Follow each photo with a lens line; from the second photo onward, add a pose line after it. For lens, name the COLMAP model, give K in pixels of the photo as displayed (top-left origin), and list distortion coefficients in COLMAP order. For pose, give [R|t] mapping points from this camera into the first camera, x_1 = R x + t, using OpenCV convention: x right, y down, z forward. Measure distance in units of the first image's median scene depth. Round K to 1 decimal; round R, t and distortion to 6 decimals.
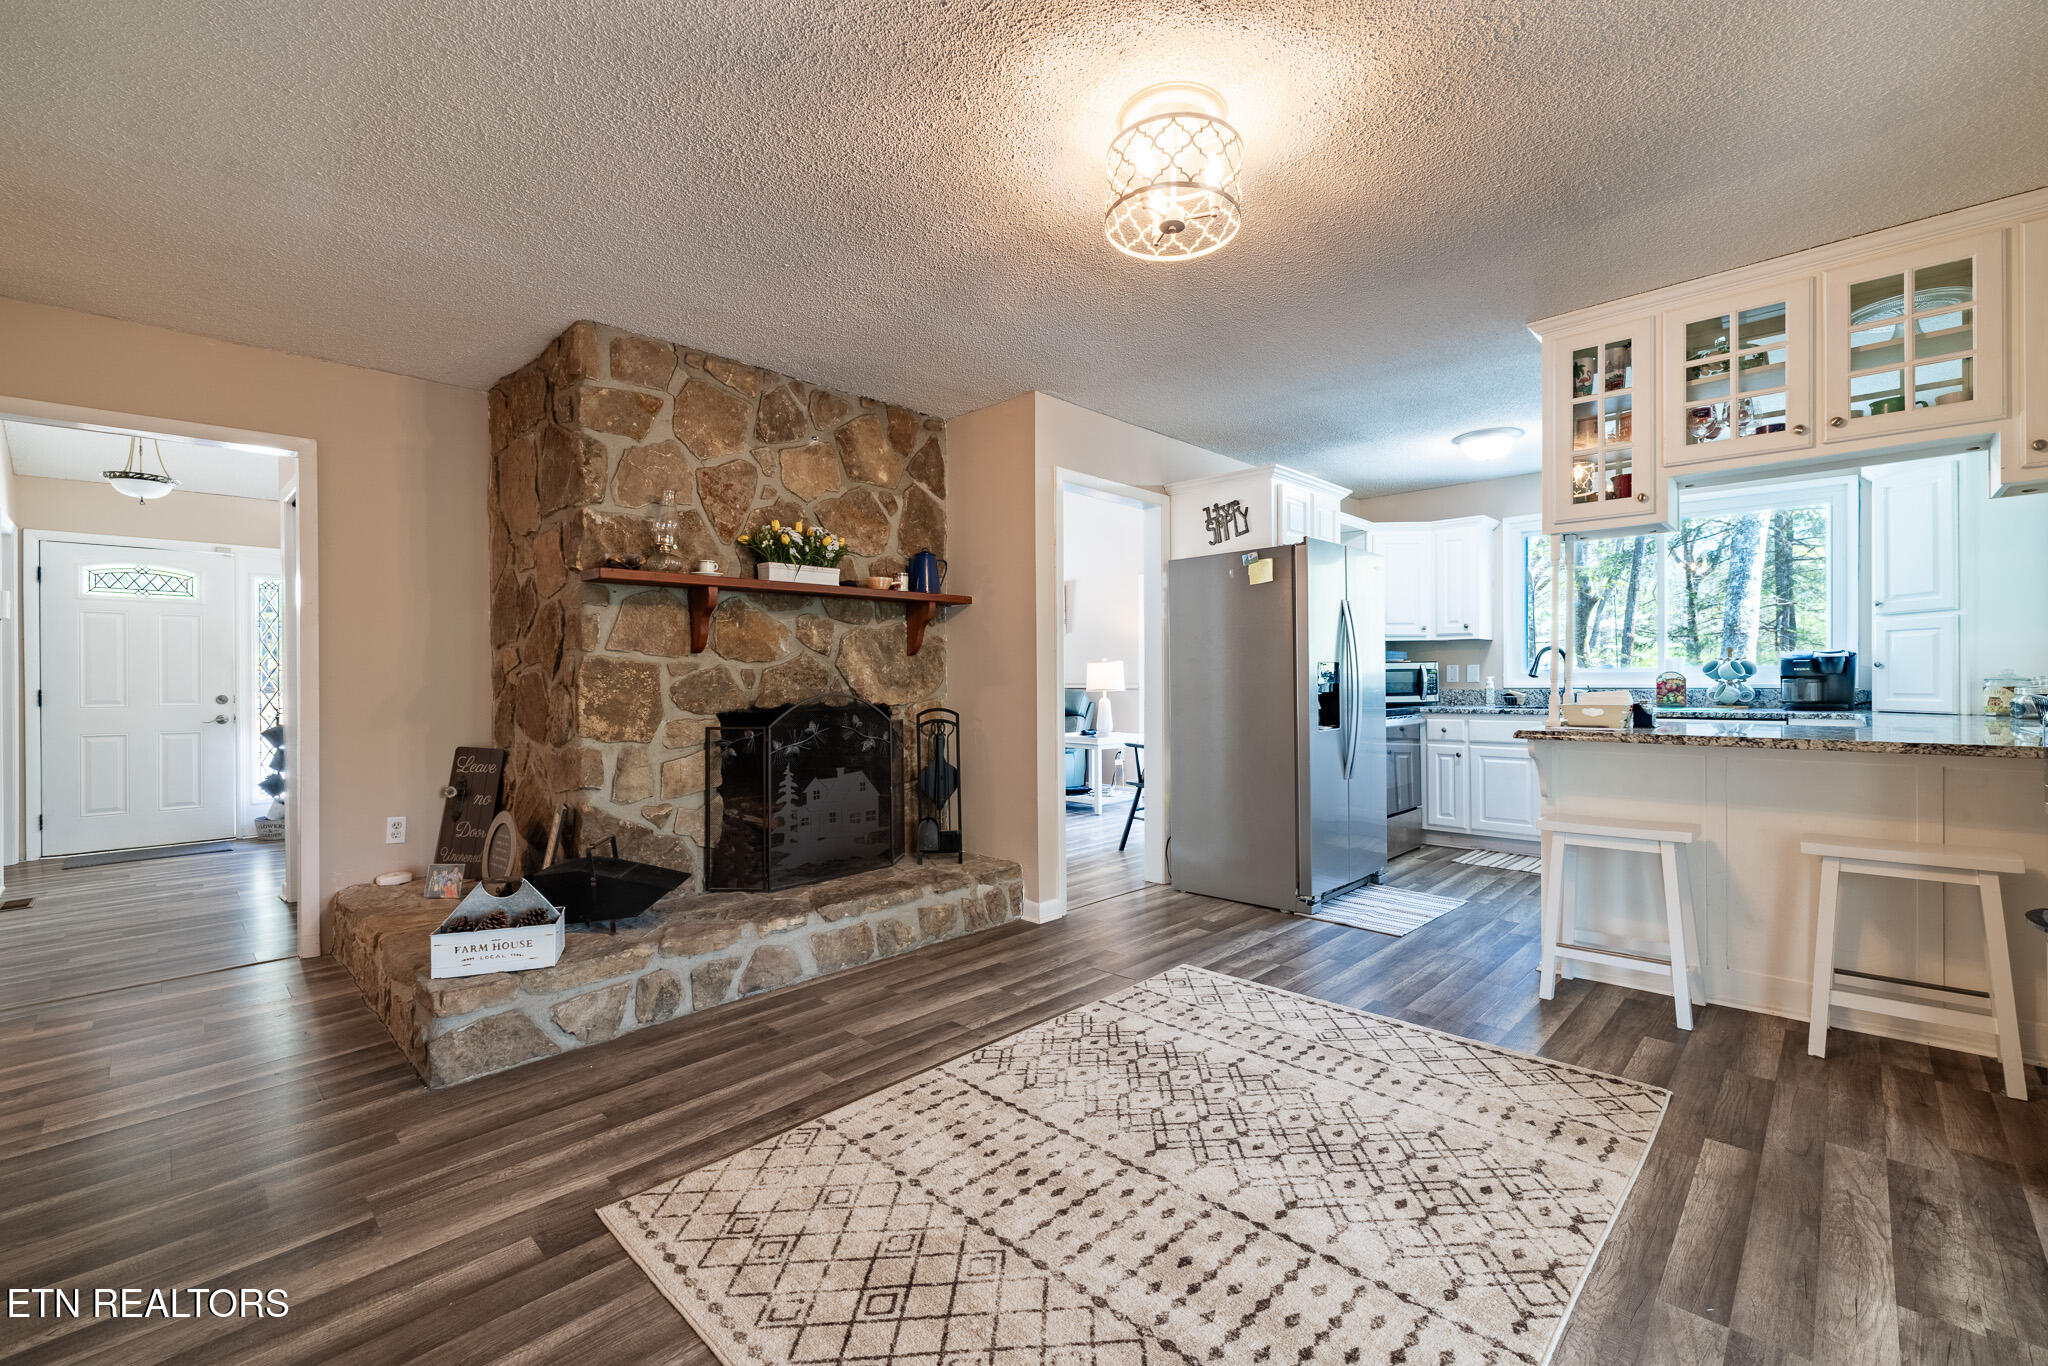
lens RADIAL K [[855.6, 0, 1028.7], [0, 855.6, 678.6], [0, 0, 1]] dist [0.000866, -0.001043]
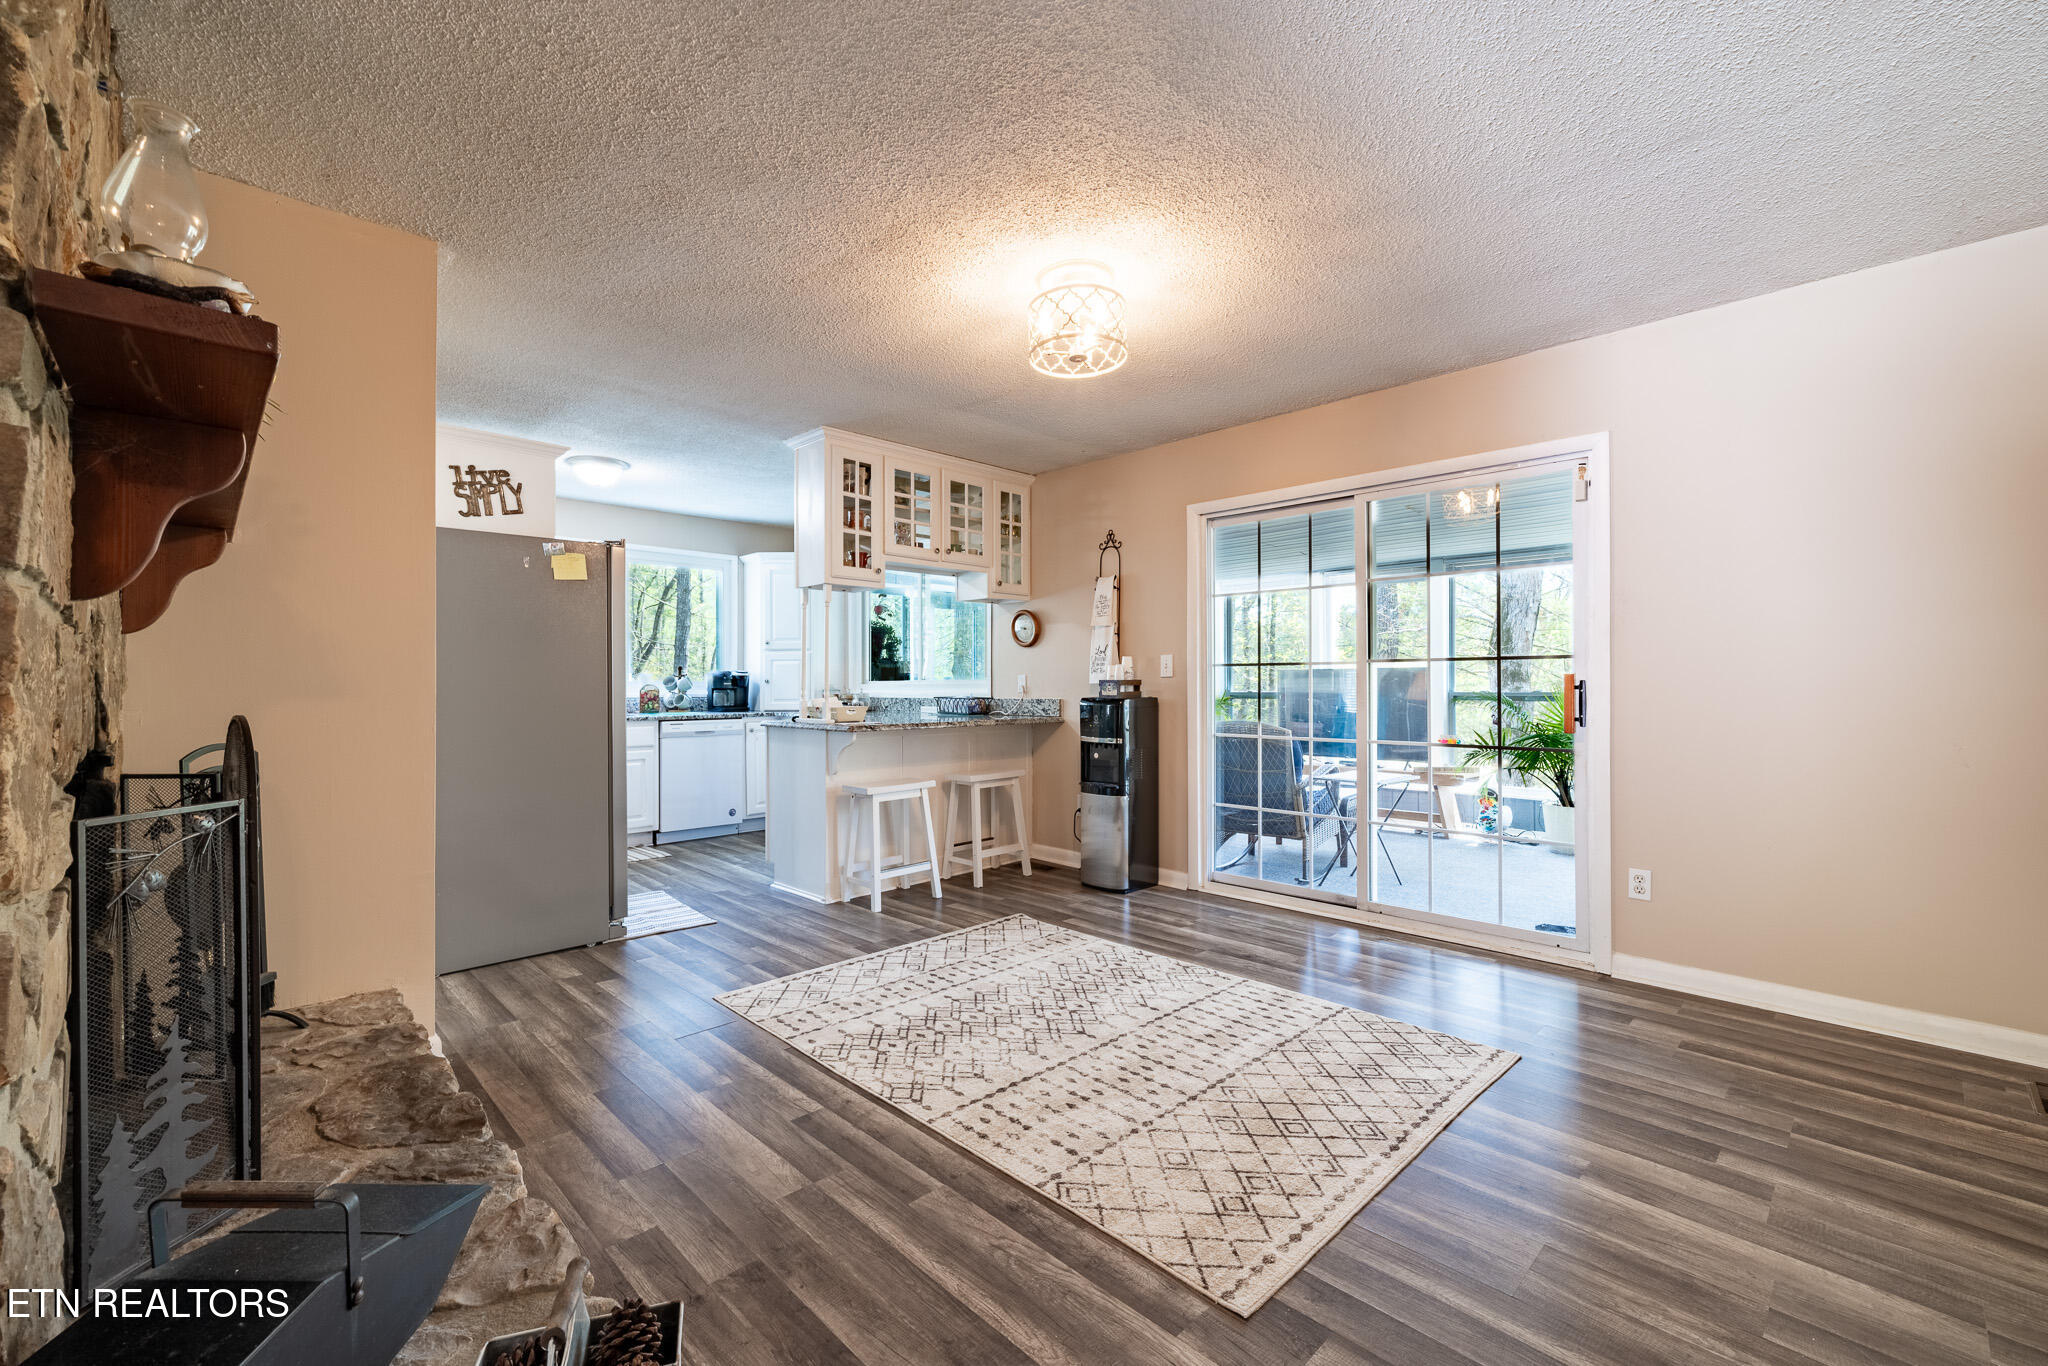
lens RADIAL K [[855.6, 0, 1005.7], [0, 855.6, 681.8], [0, 0, 1]] dist [0.000866, -0.001043]
pose [[0.037604, 0.011258, 0.999229, -0.757065], [0.001650, 0.999934, -0.011328, 0.004897], [-0.999291, 0.002075, 0.037583, 0.669803]]
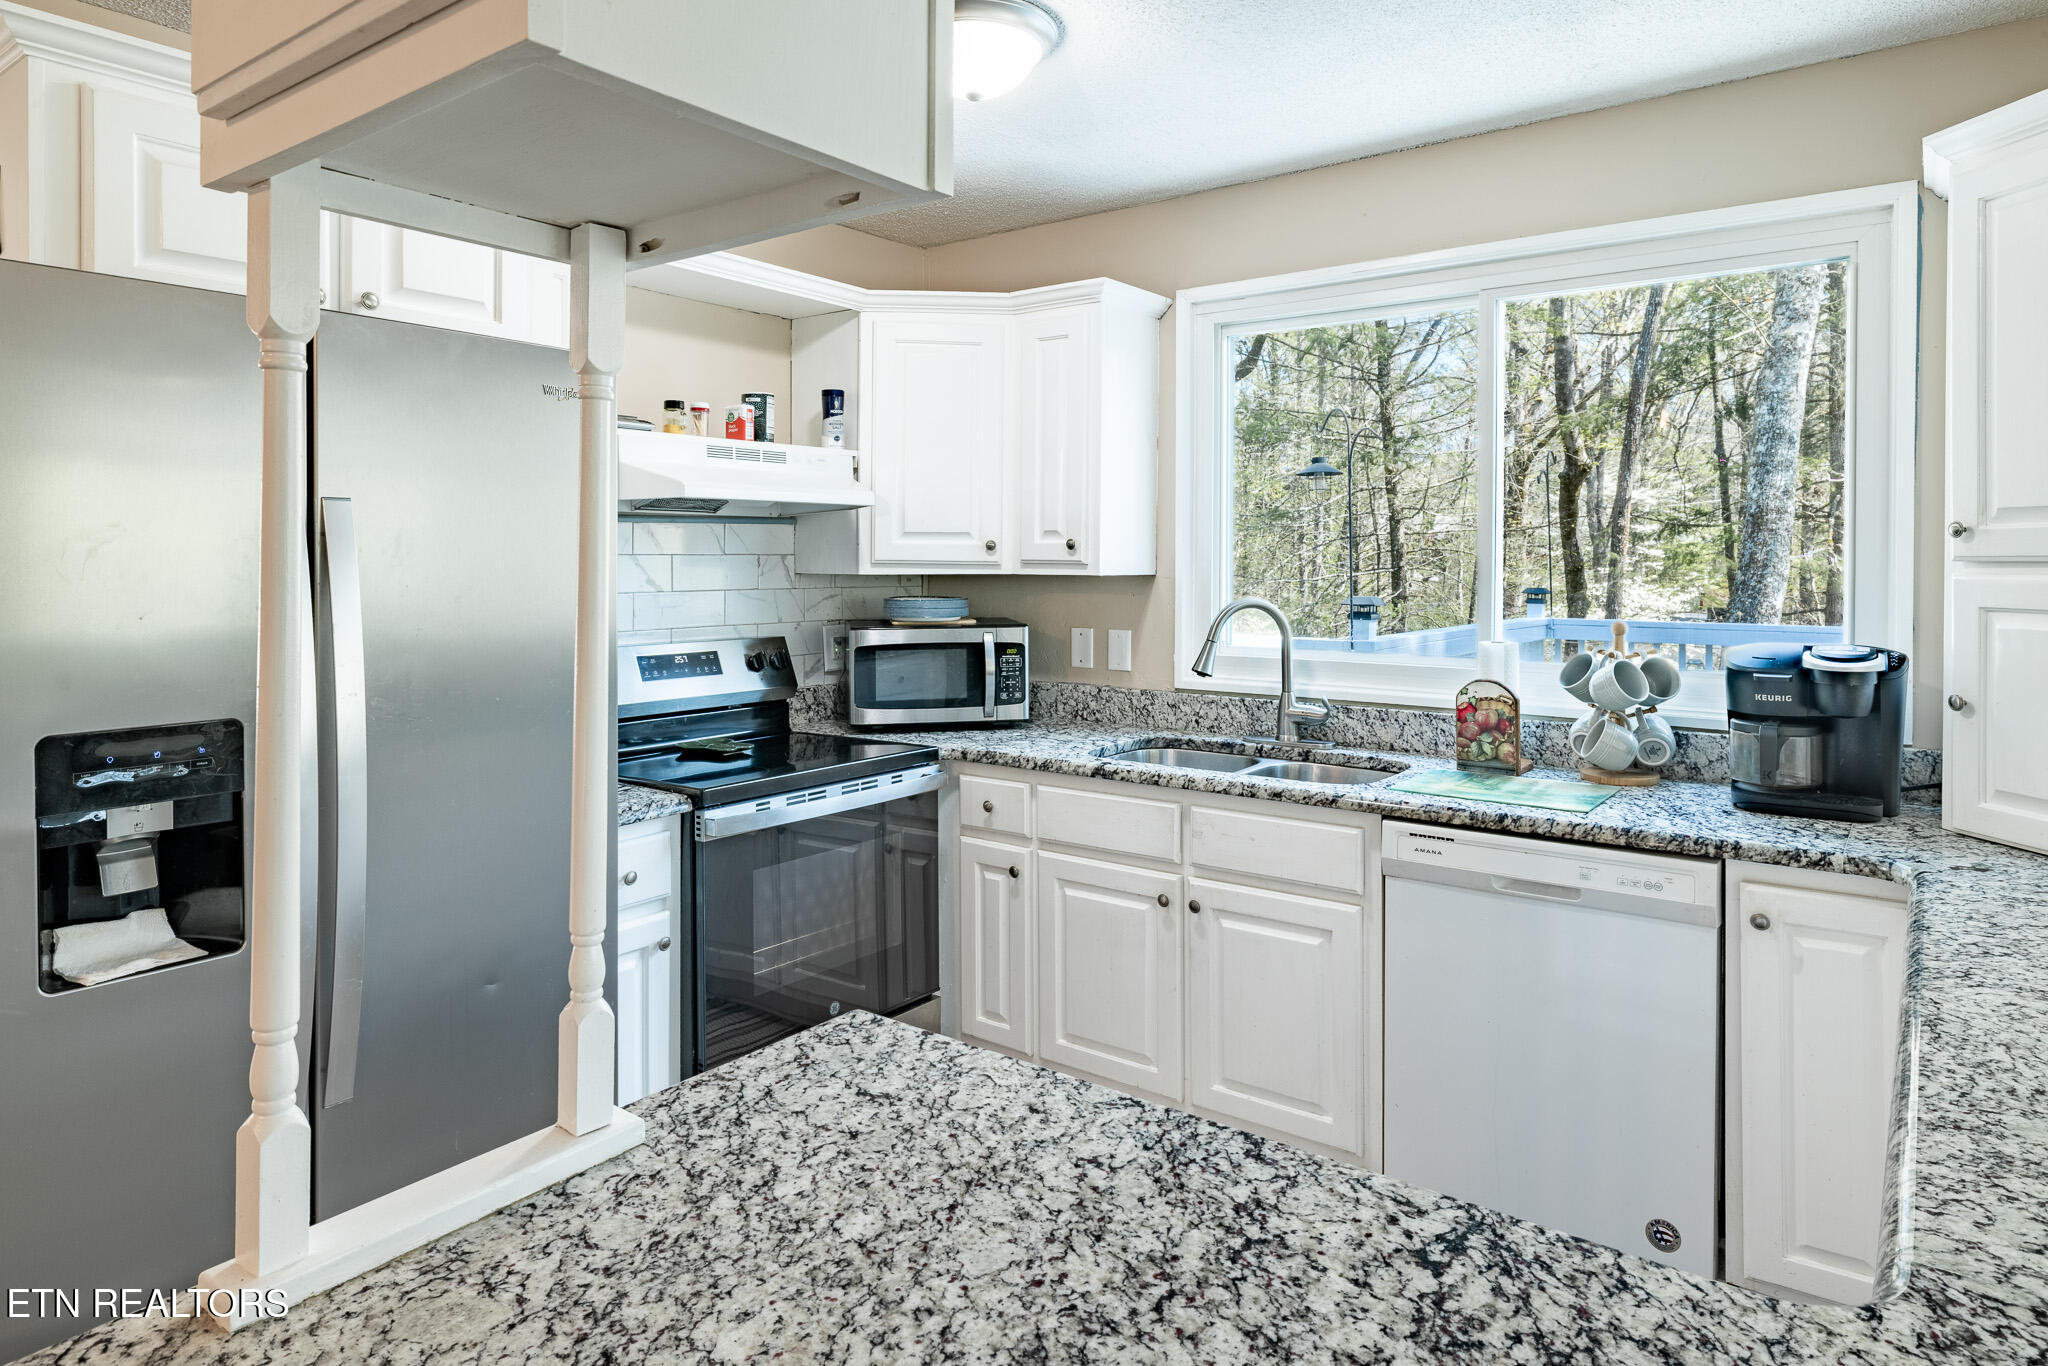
lens RADIAL K [[1217.8, 0, 1018.5], [0, 1217.8, 555.9], [0, 0, 1]] dist [-0.002937, -0.003475]
pose [[0.993527, 0.010350, 0.113123, 0.738964], [-0.010167, 0.999946, -0.002202, -0.096121], [-0.113140, 0.001037, 0.993579, 0.733181]]
